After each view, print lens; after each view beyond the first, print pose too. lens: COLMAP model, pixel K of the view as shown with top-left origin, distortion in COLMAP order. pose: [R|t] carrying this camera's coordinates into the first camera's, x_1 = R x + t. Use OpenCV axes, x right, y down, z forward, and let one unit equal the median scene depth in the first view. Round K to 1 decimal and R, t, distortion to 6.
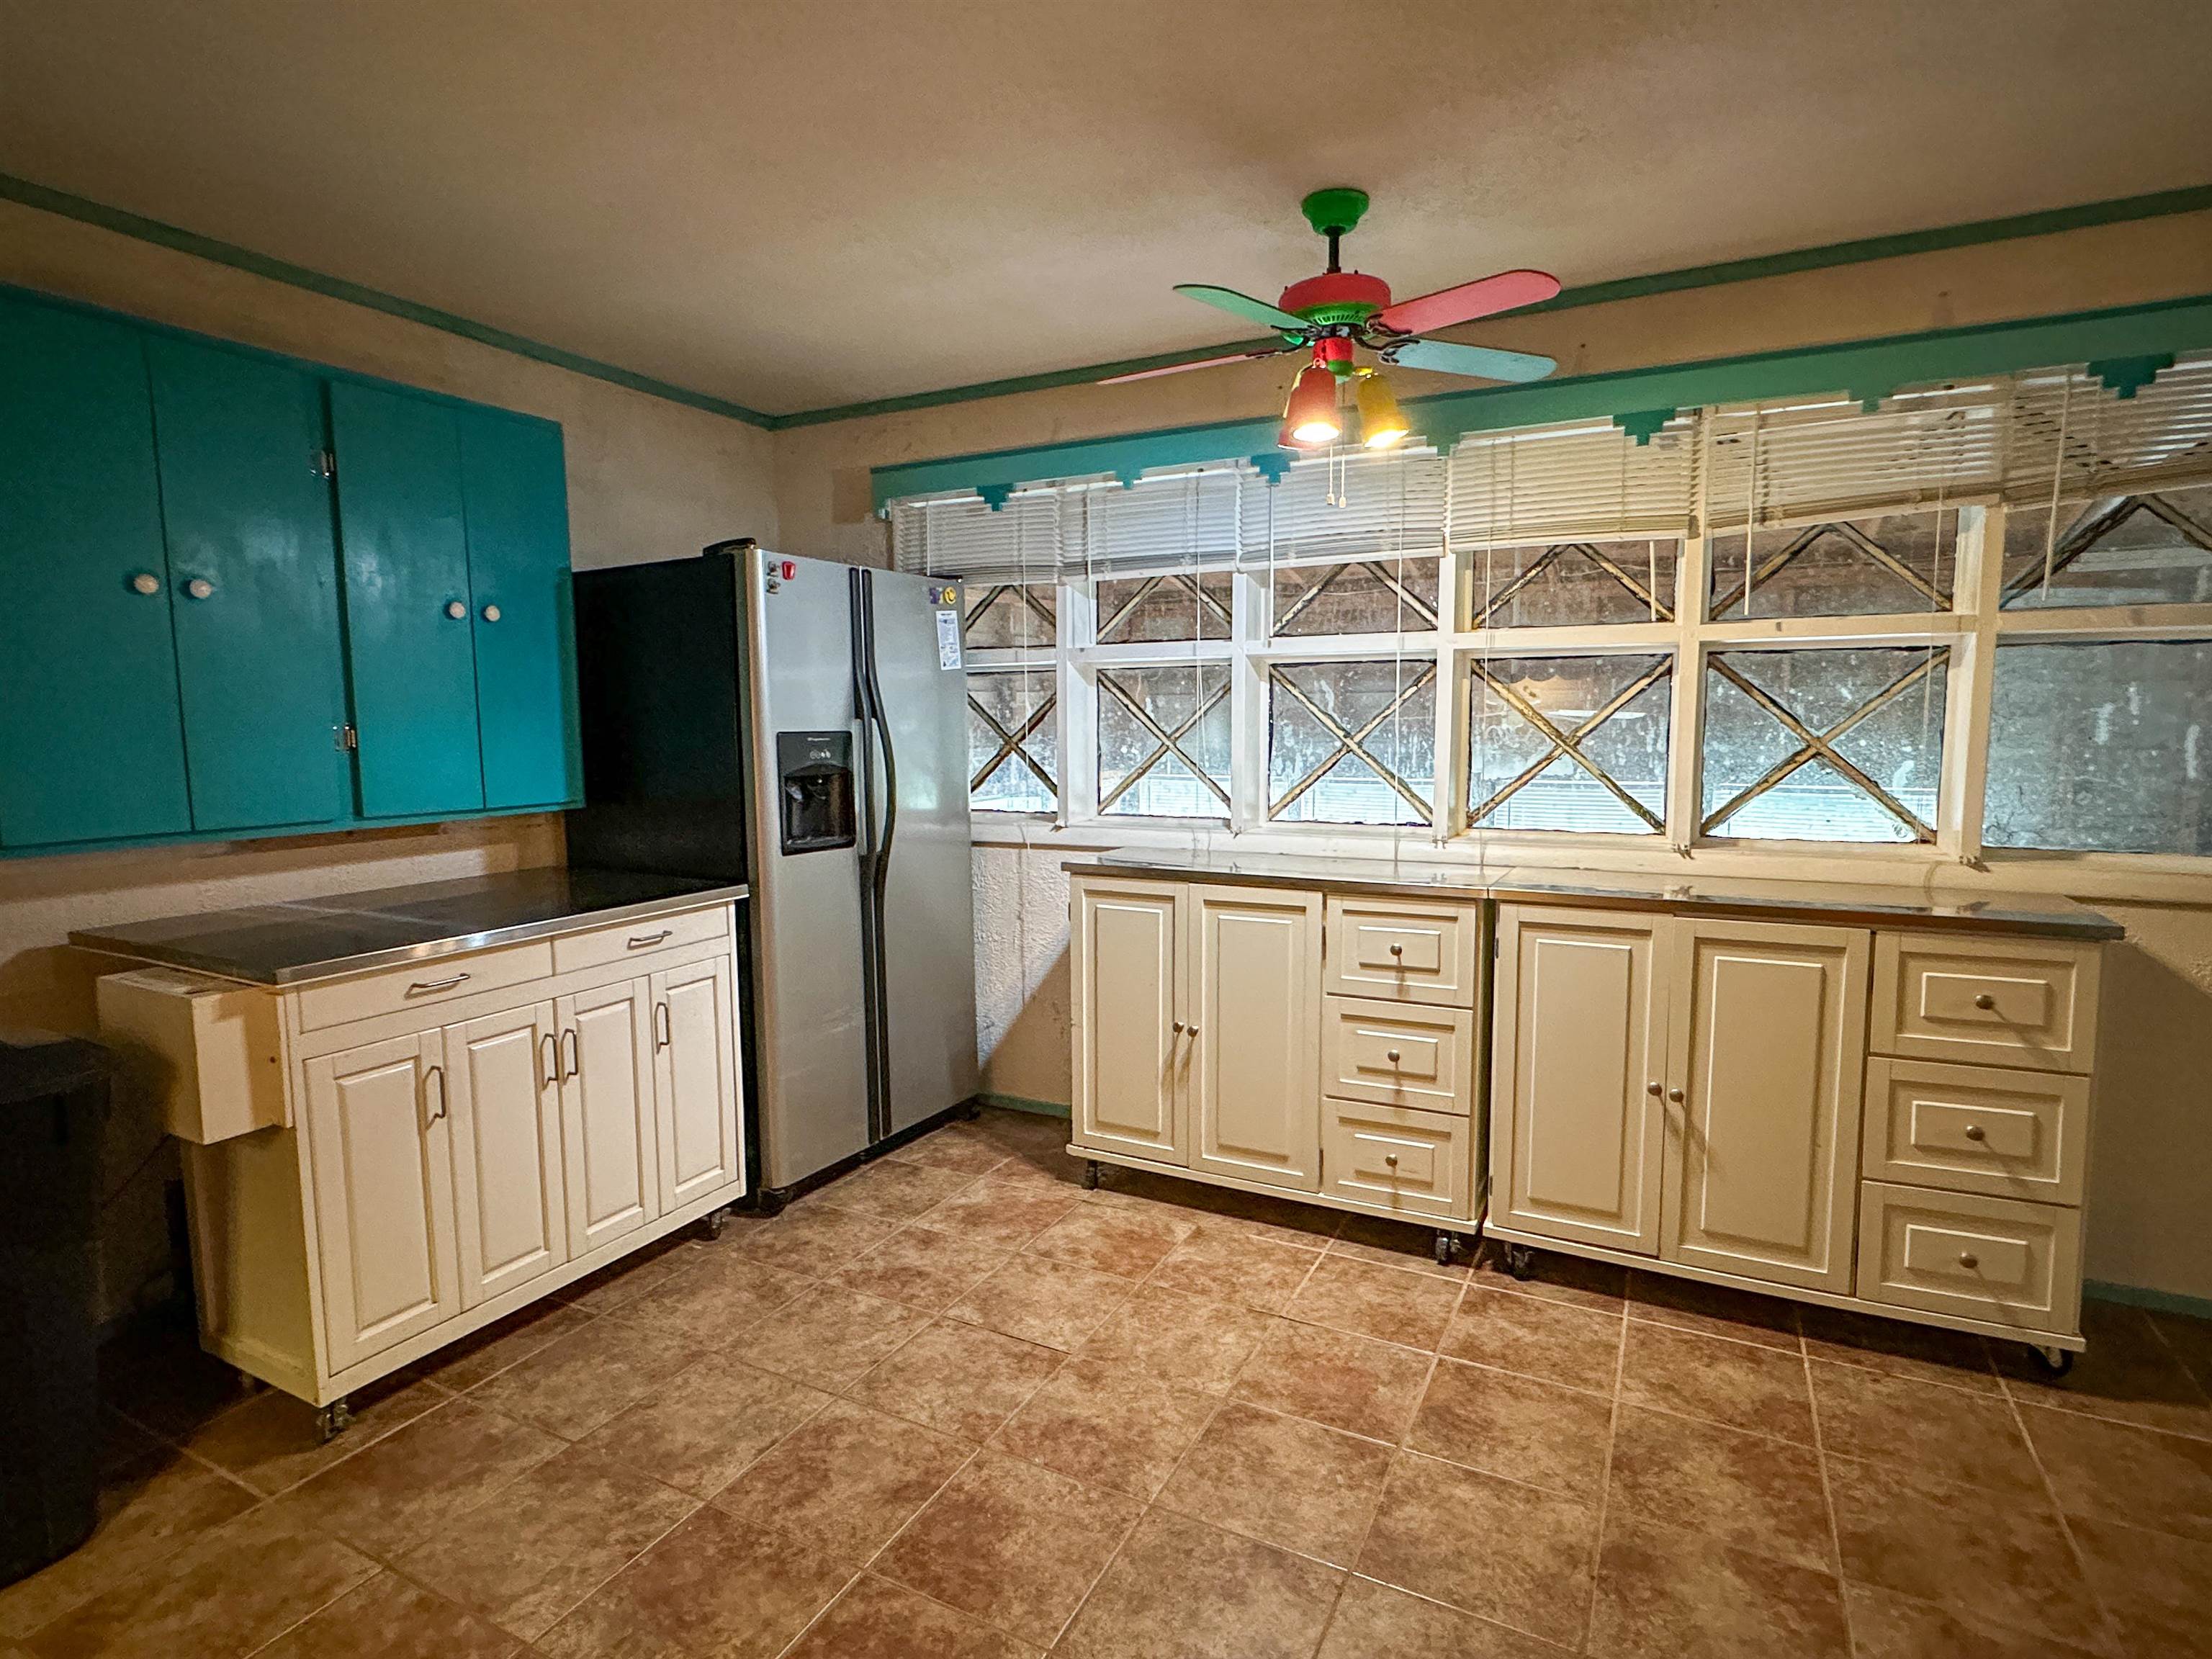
lens RADIAL K [[1144.7, 0, 1098.9], [0, 1144.7, 841.4], [0, 0, 1]] dist [-0.015212, 0.000732]
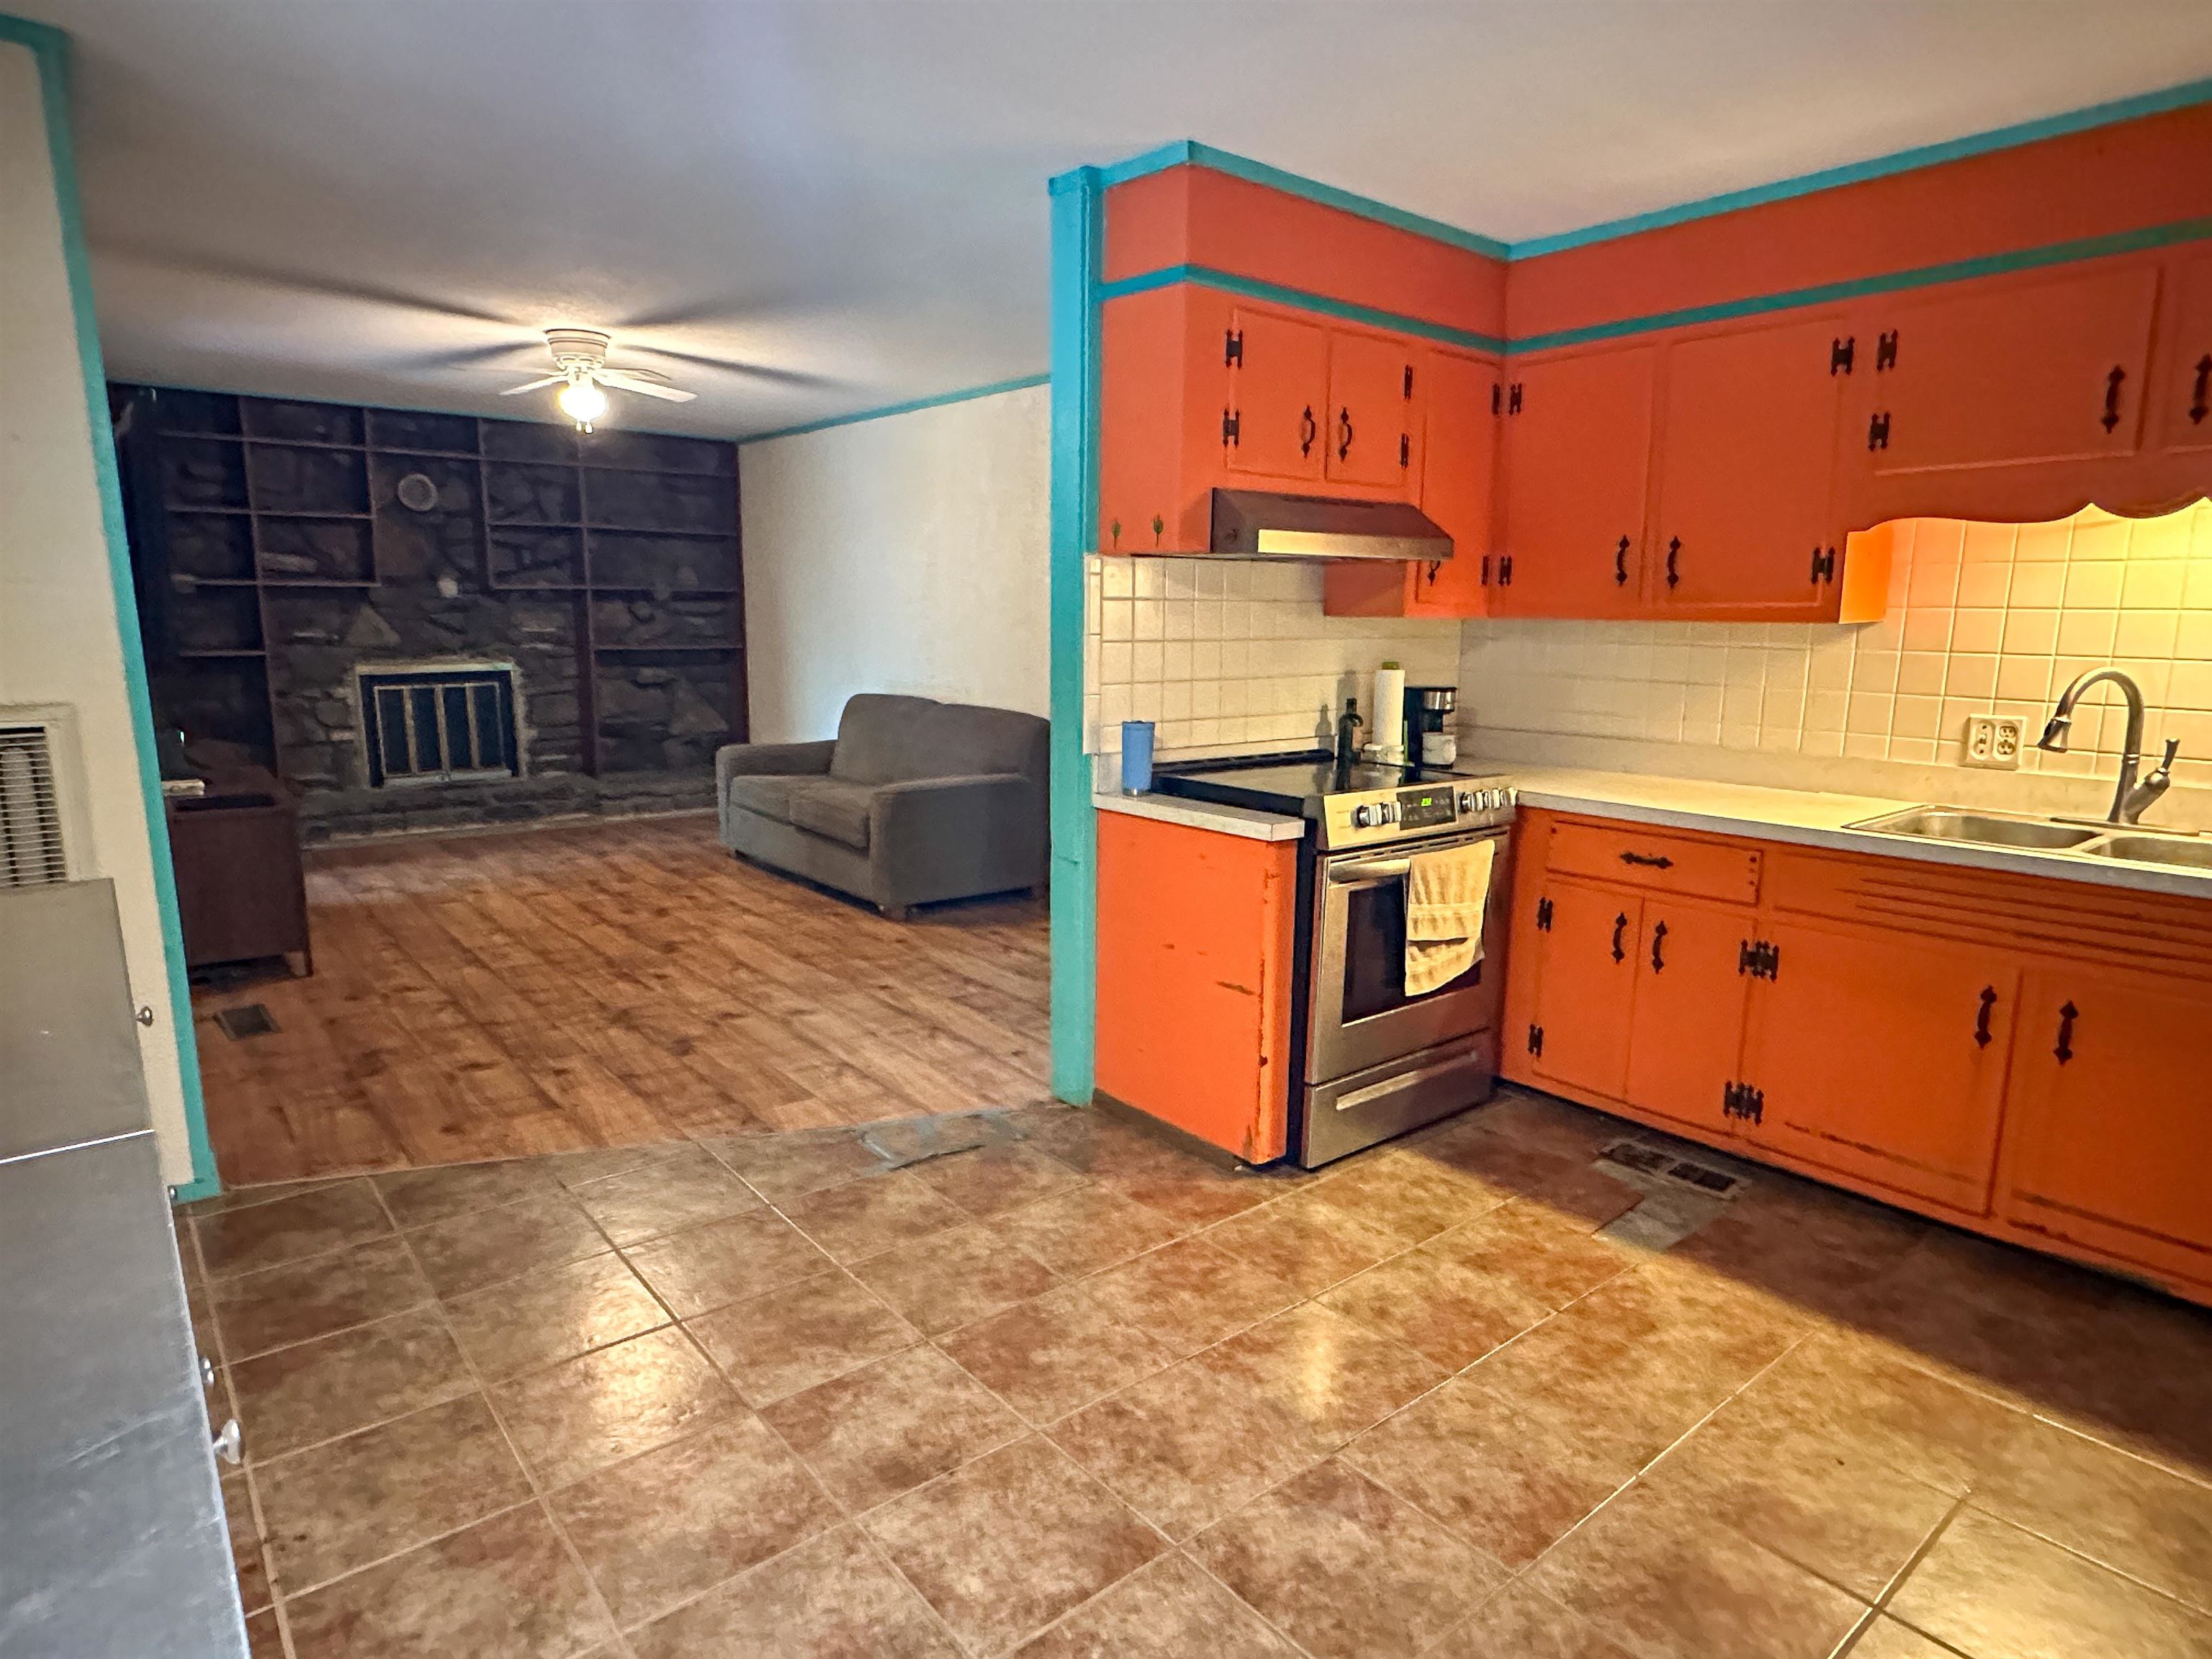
lens RADIAL K [[1261.5, 0, 1090.5], [0, 1261.5, 829.2], [0, 0, 1]] dist [-0.005784, 0.003480]
pose [[-0.916369, -0.072040, 0.393800, -0.059520], [0.040958, 0.961643, 0.271229, -0.153784], [-0.398234, 0.264675, -0.878269, 1.355080]]
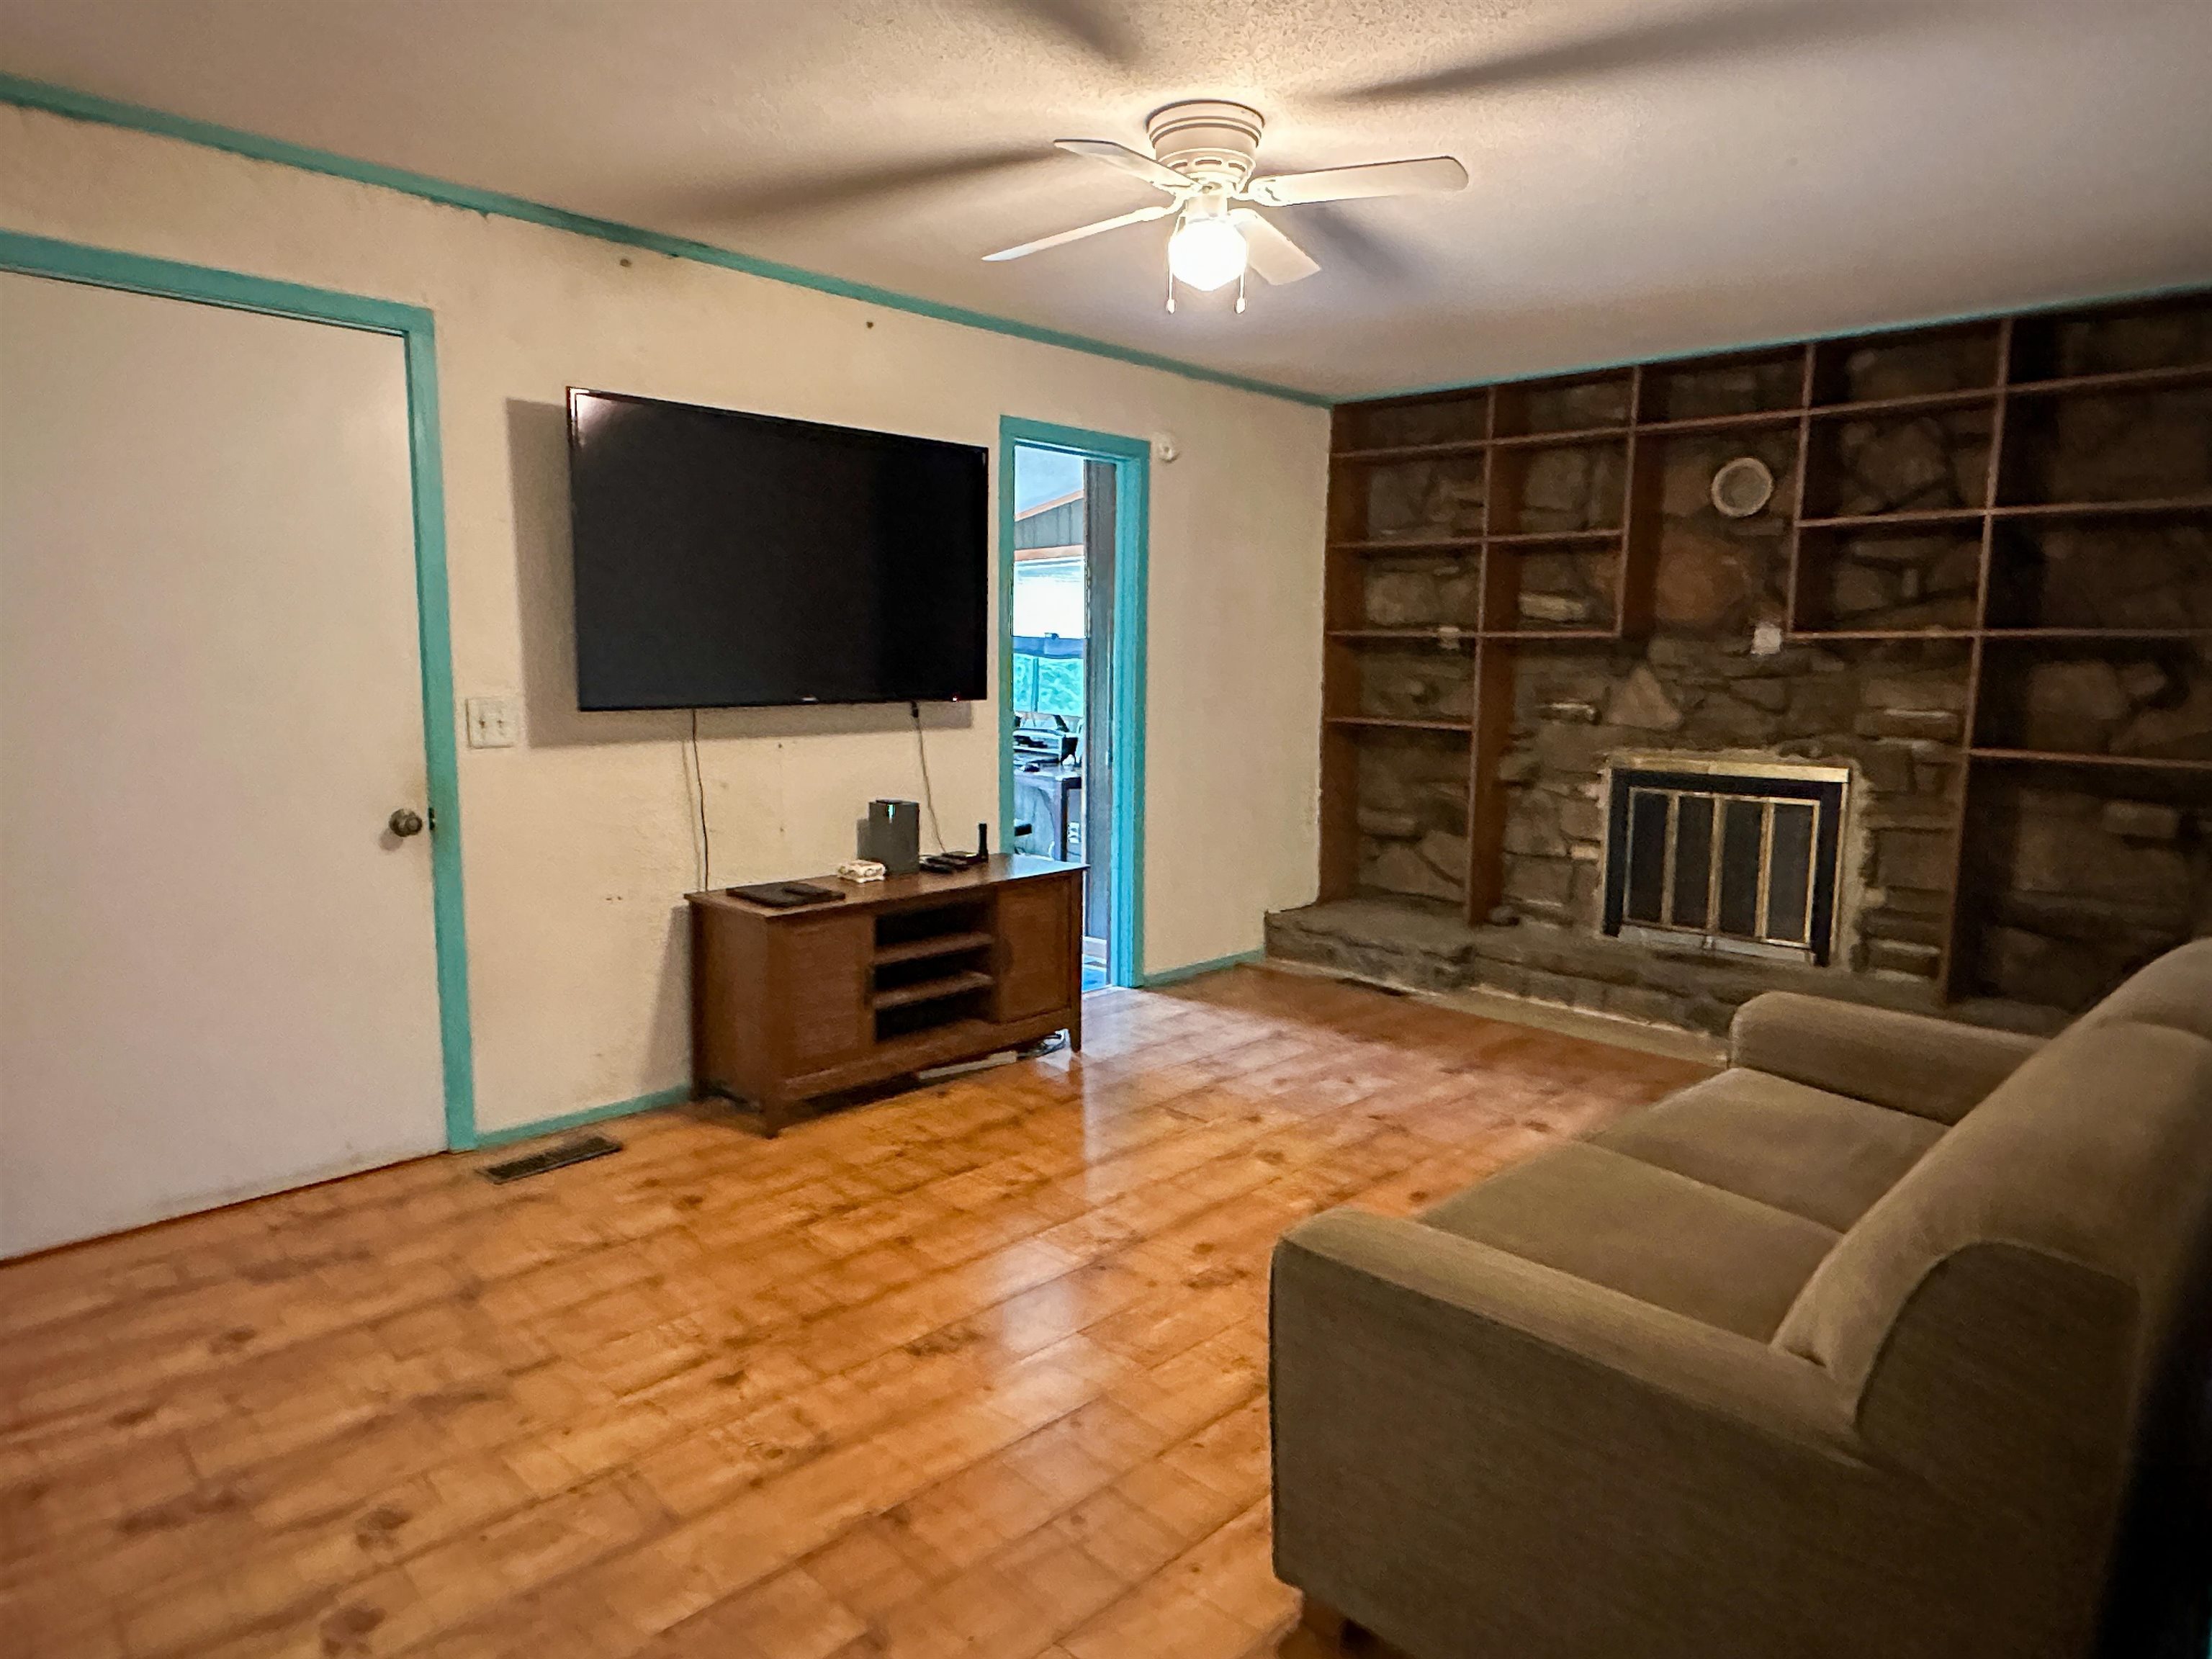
lens RADIAL K [[1370.1, 0, 1109.8], [0, 1370.1, 825.6], [0, 0, 1]] dist [-0.001480, 0.001426]
pose [[0.277380, -0.105781, 0.954919, 0.426816], [0.088989, 0.992476, 0.084093, 0.083950], [-0.956630, 0.061651, 0.284706, -0.666820]]
